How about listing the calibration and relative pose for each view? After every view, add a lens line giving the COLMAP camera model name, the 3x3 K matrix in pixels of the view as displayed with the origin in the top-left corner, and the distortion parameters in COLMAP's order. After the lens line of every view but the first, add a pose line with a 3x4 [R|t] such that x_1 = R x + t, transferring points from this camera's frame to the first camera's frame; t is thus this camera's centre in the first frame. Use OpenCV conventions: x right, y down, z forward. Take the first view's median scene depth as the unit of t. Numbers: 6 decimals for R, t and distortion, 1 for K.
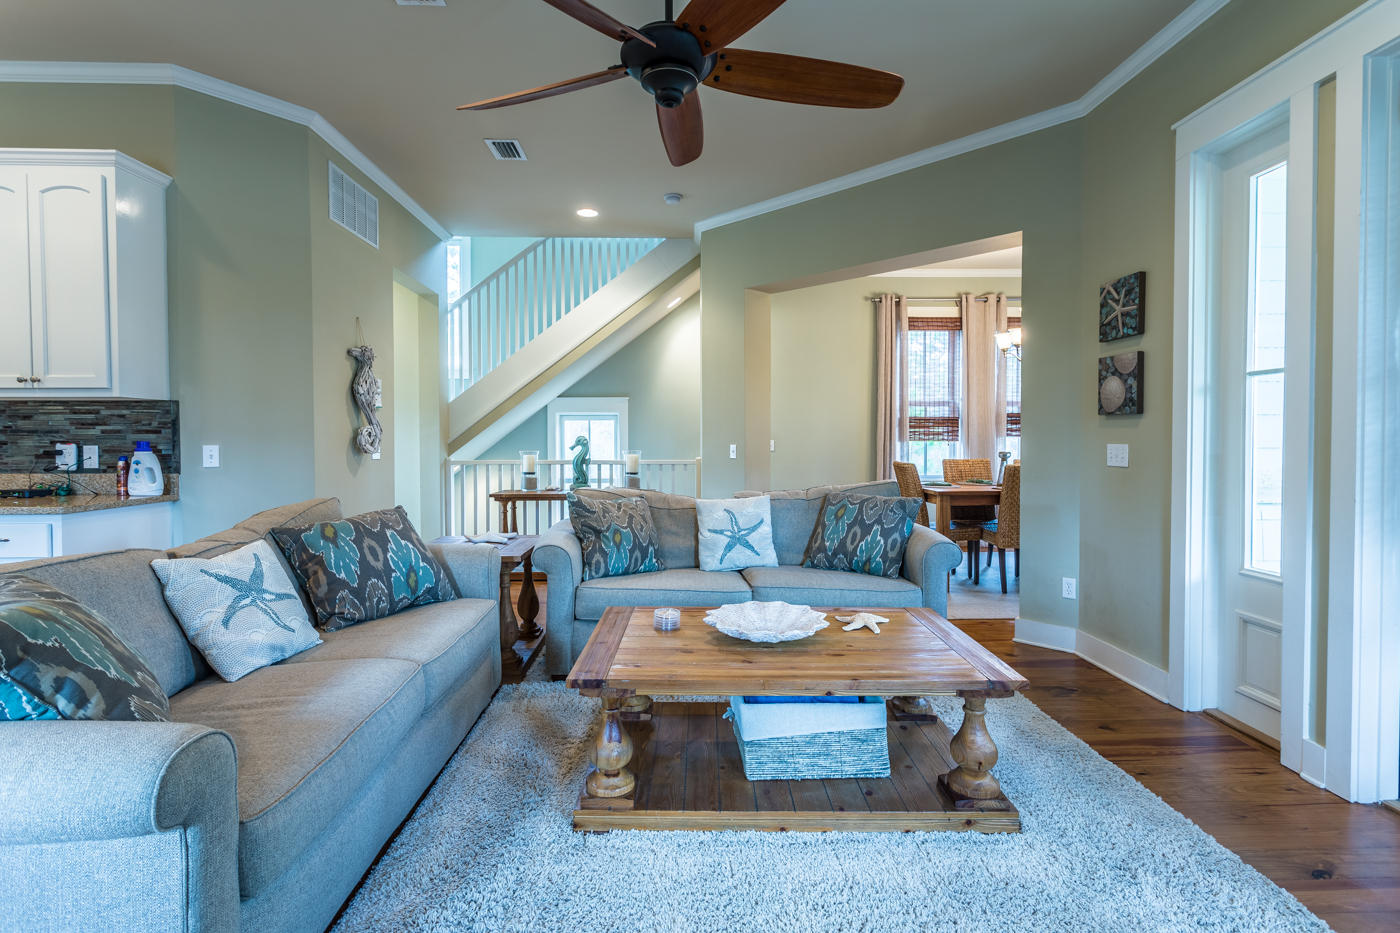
lens RADIAL K [[673.3, 0, 702.1], [0, 673.3, 451.3], [0, 0, 1]] dist [0.001250, 0.001198]
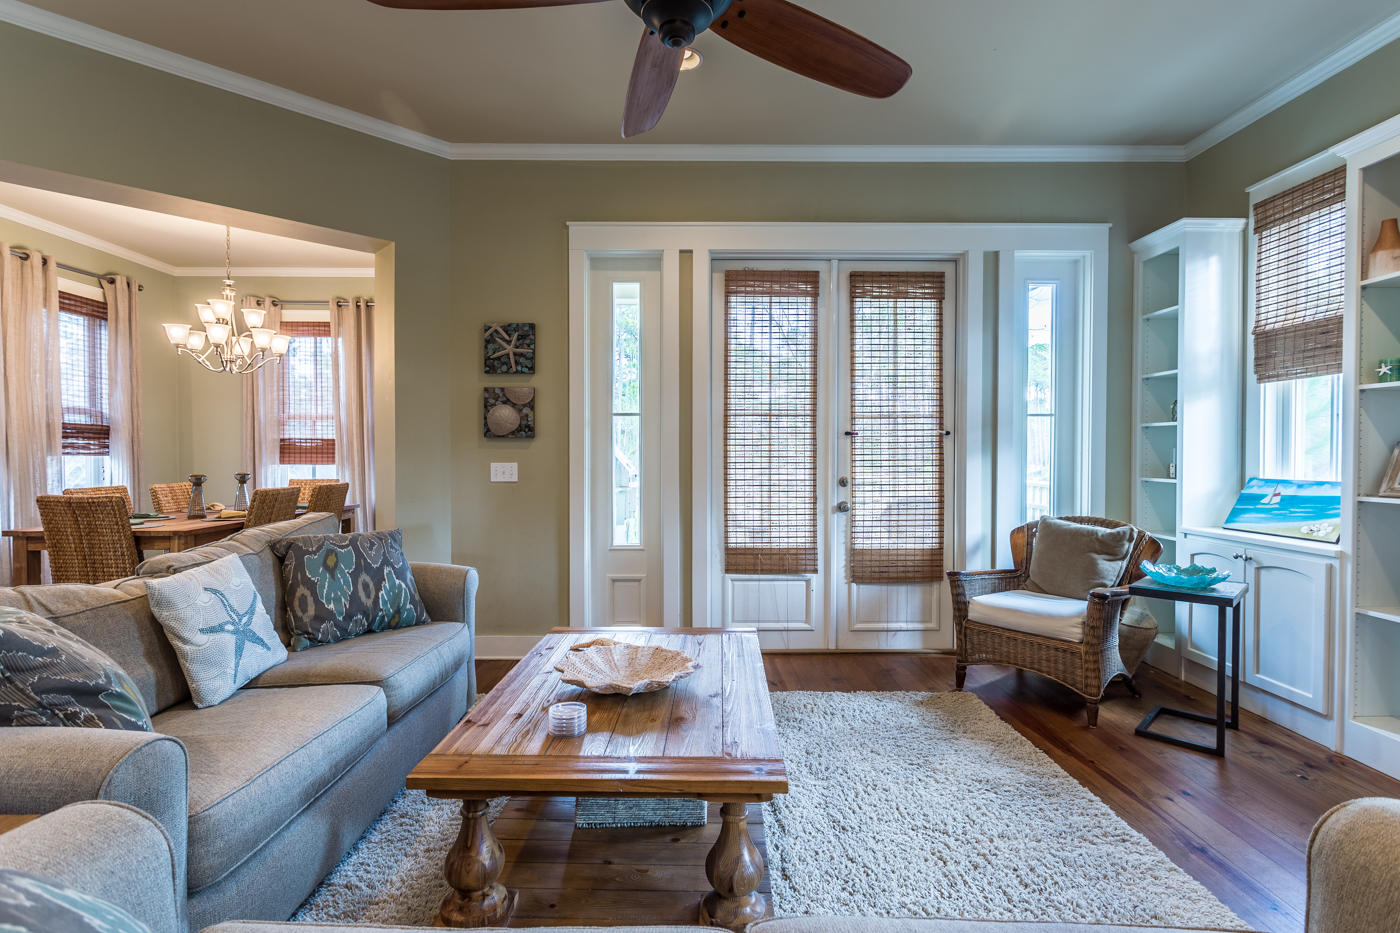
lens RADIAL K [[679.1, 0, 702.7], [0, 679.1, 464.9], [0, 0, 1]] dist [0.001650, 0.001342]
pose [[0.023085, -0.013639, 0.999640, -0.562811], [0.020405, 0.999705, 0.013168, -0.015542], [-0.999525, 0.020094, 0.023356, 0.630519]]
